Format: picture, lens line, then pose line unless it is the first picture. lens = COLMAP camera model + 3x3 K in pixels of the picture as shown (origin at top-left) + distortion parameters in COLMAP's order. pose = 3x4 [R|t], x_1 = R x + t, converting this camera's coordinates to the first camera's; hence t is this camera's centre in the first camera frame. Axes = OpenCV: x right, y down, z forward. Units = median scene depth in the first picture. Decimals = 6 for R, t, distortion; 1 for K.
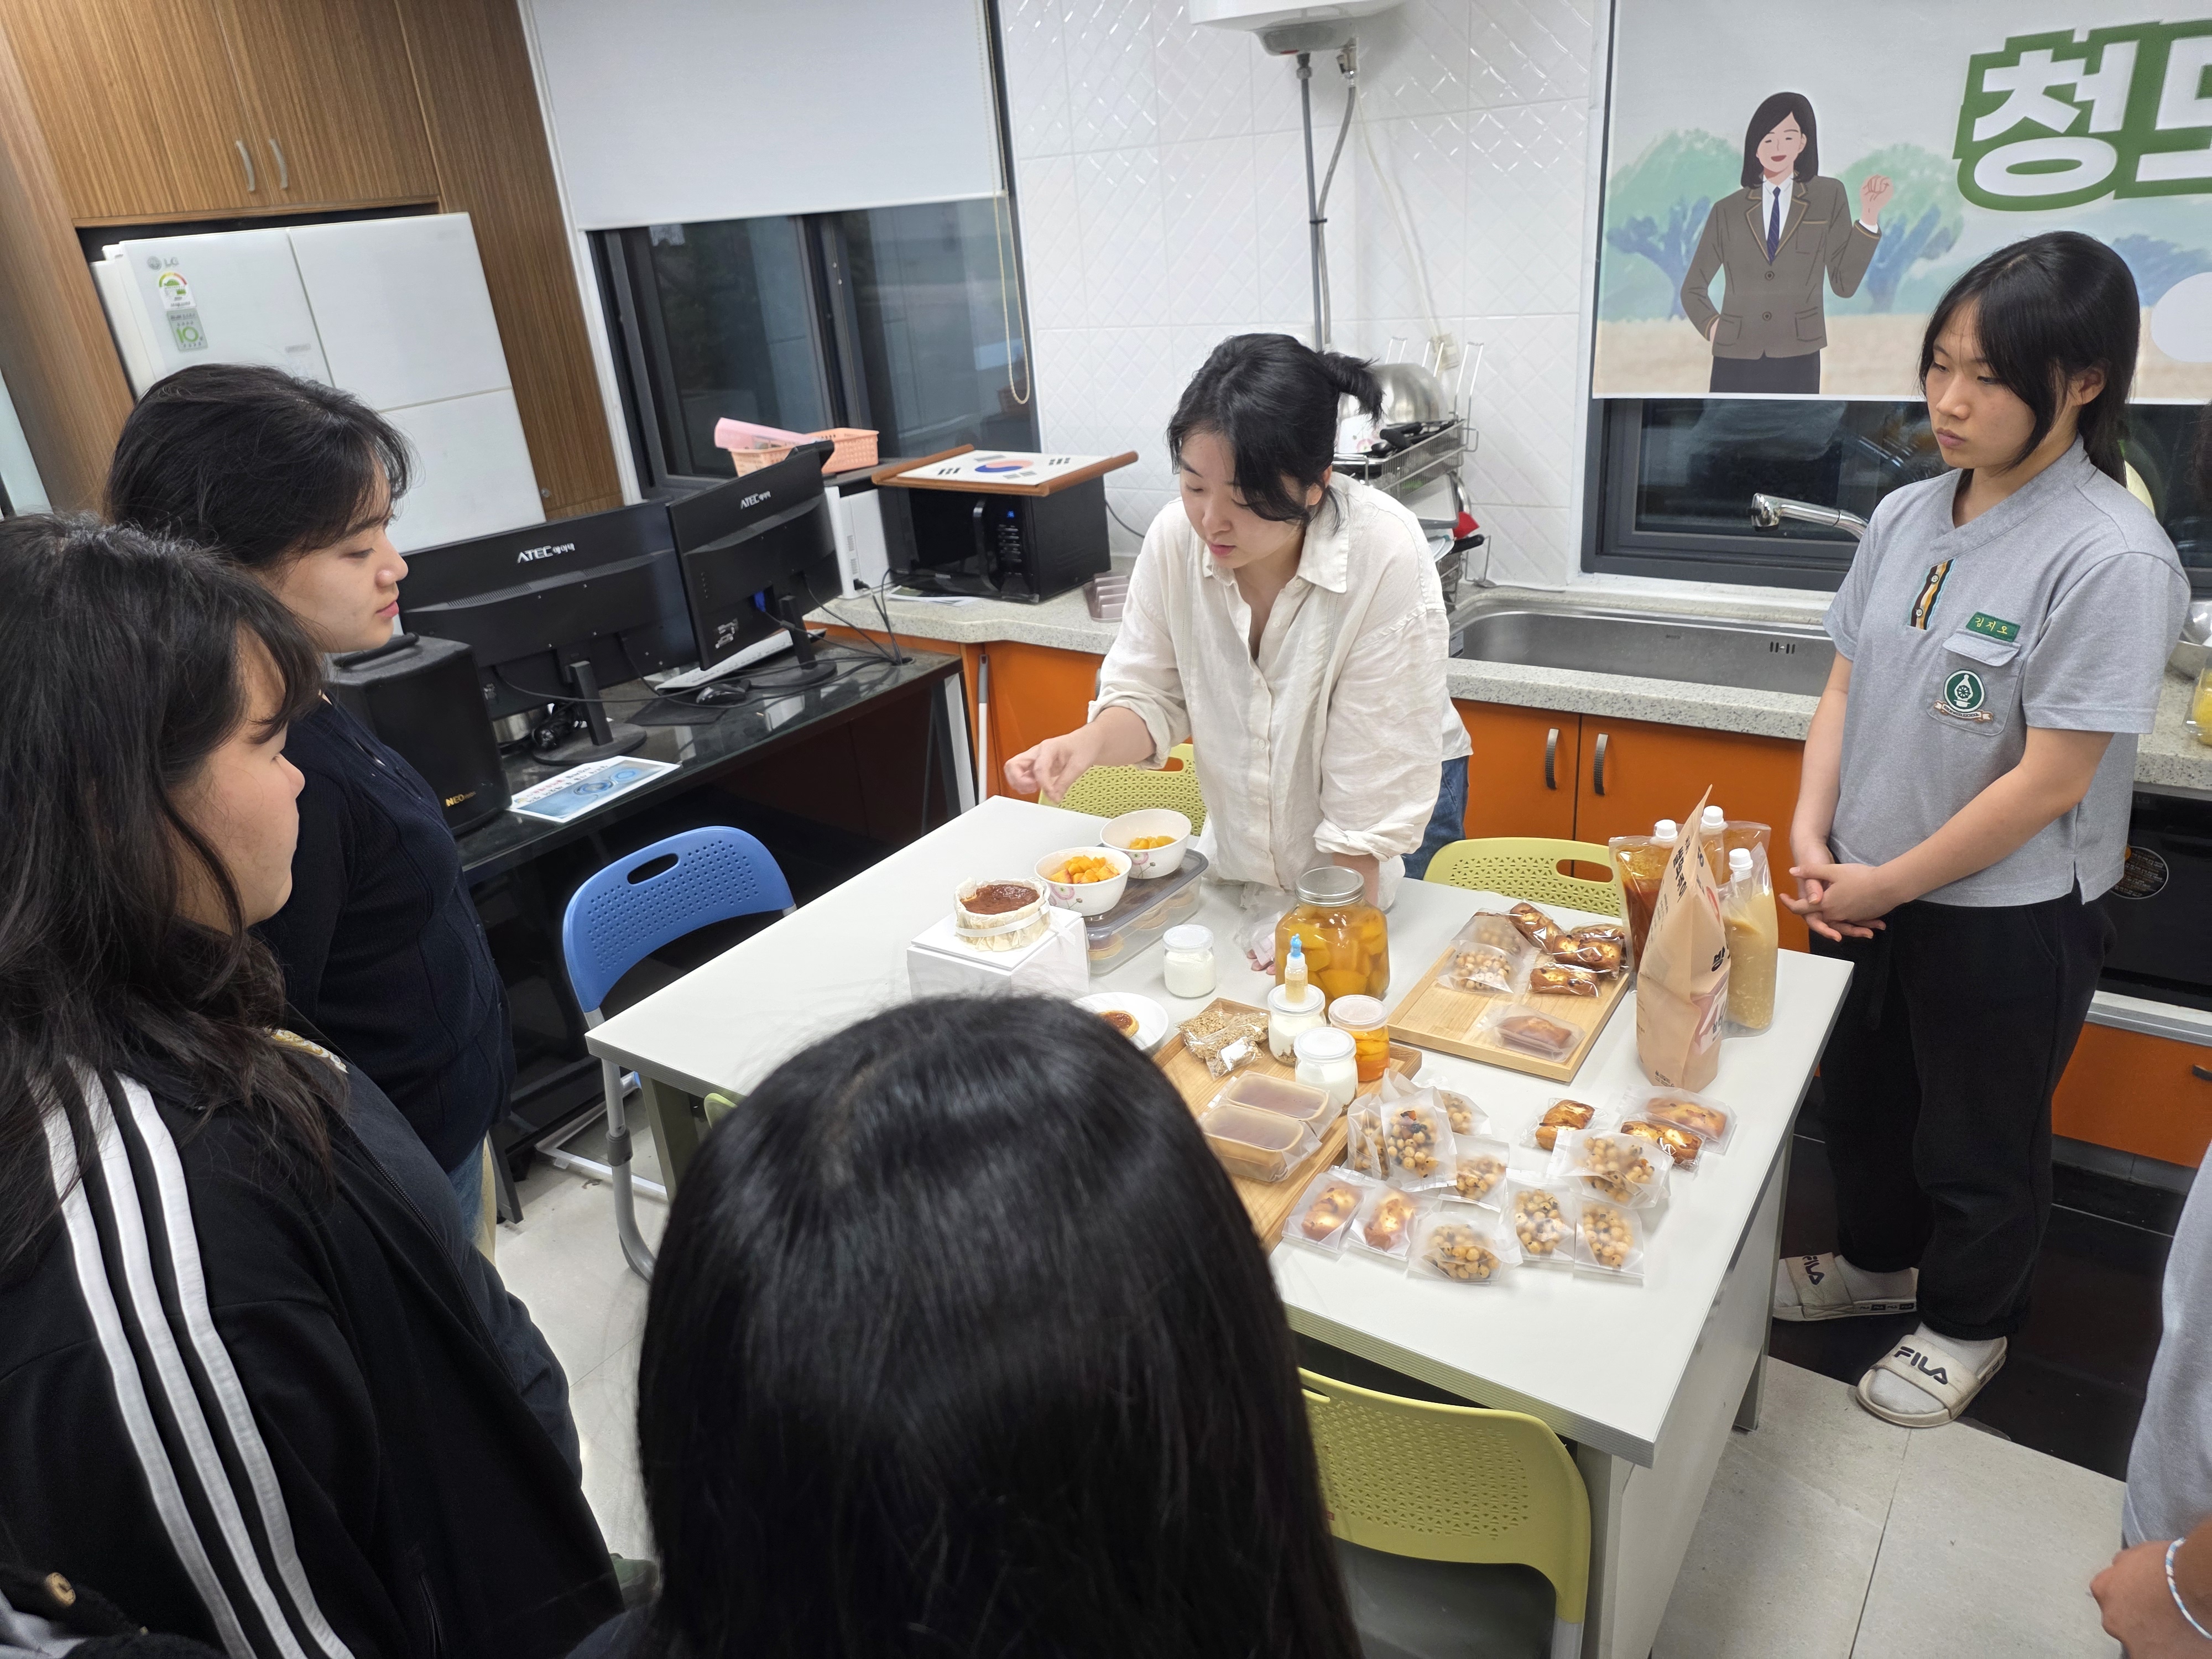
lens RADIAL K [[1473.2, 0, 1106.0], [0, 1473.2, 829.5], [0, 0, 1]] dist [0.002406, 0.005121]
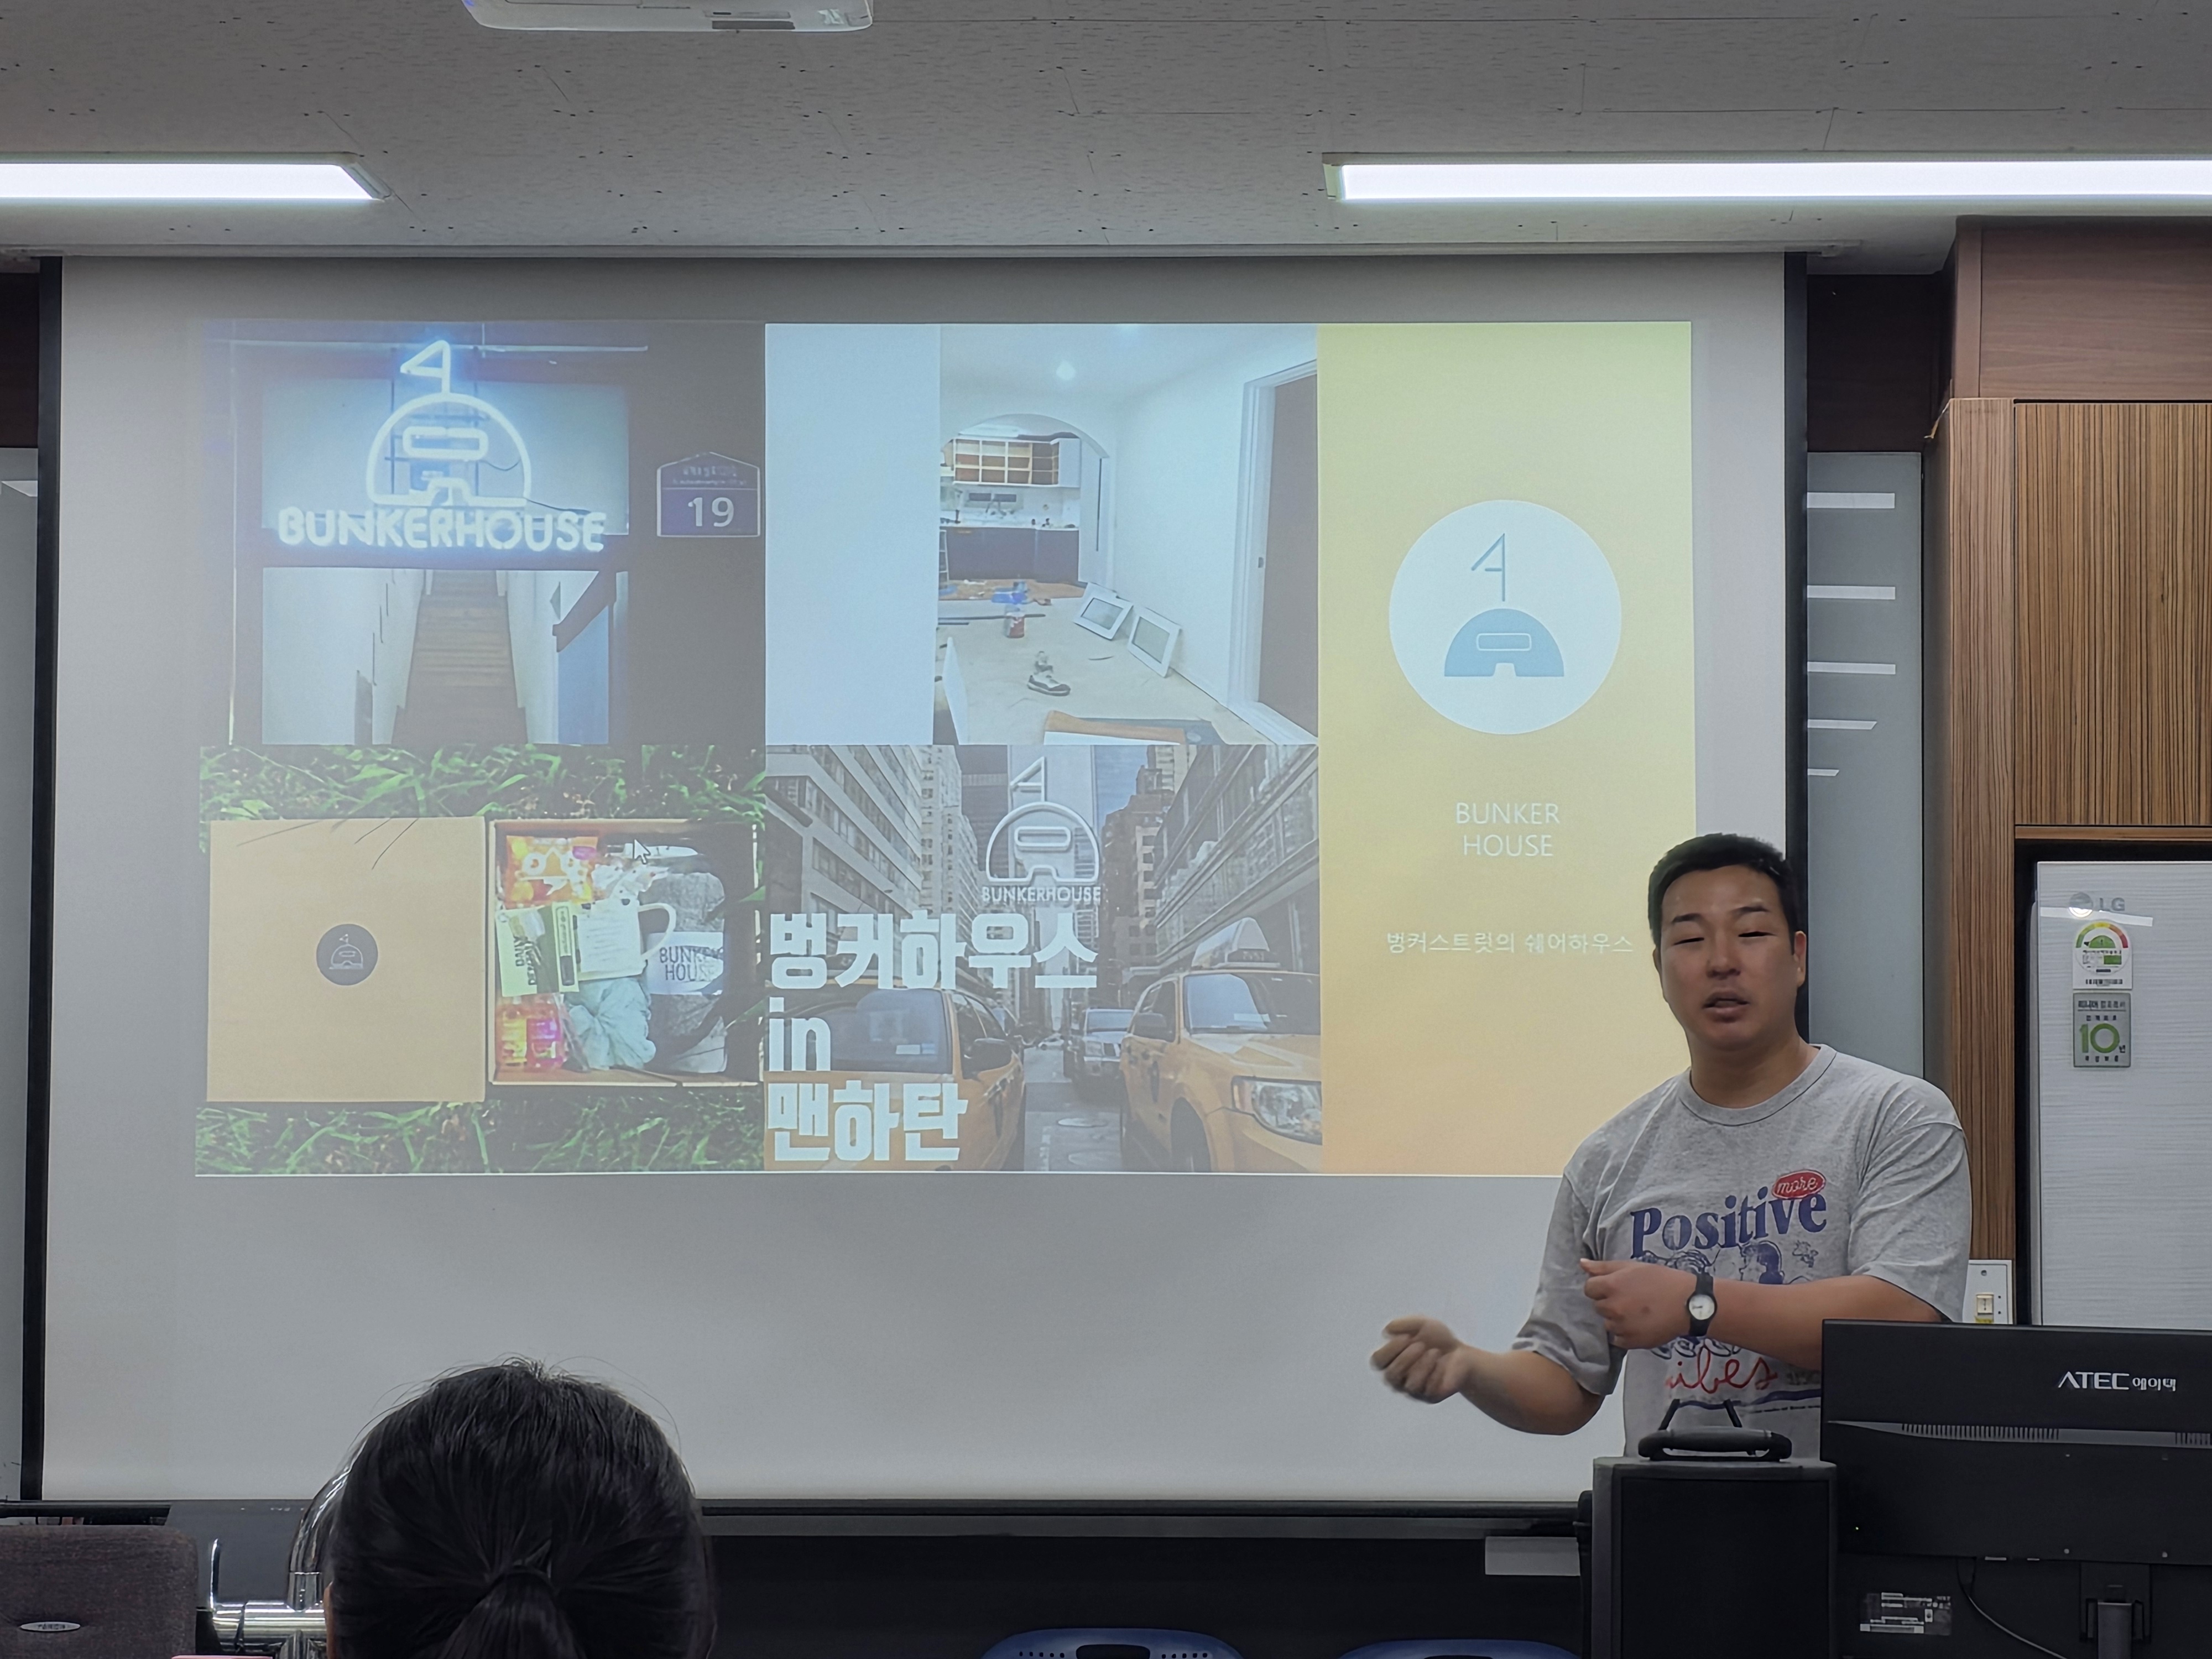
lens RADIAL K [[7001.1, 0, 1106.0], [0, 7001.1, 829.5], [0, 0, 1]] dist [0.034750, 0.490377]
pose [[0.535585, 0.029491, -0.843967, 1.512125], [-0.388121, 0.896182, -0.214987, 0.308599], [0.750008, 0.442705, 0.491427, -0.577918]]
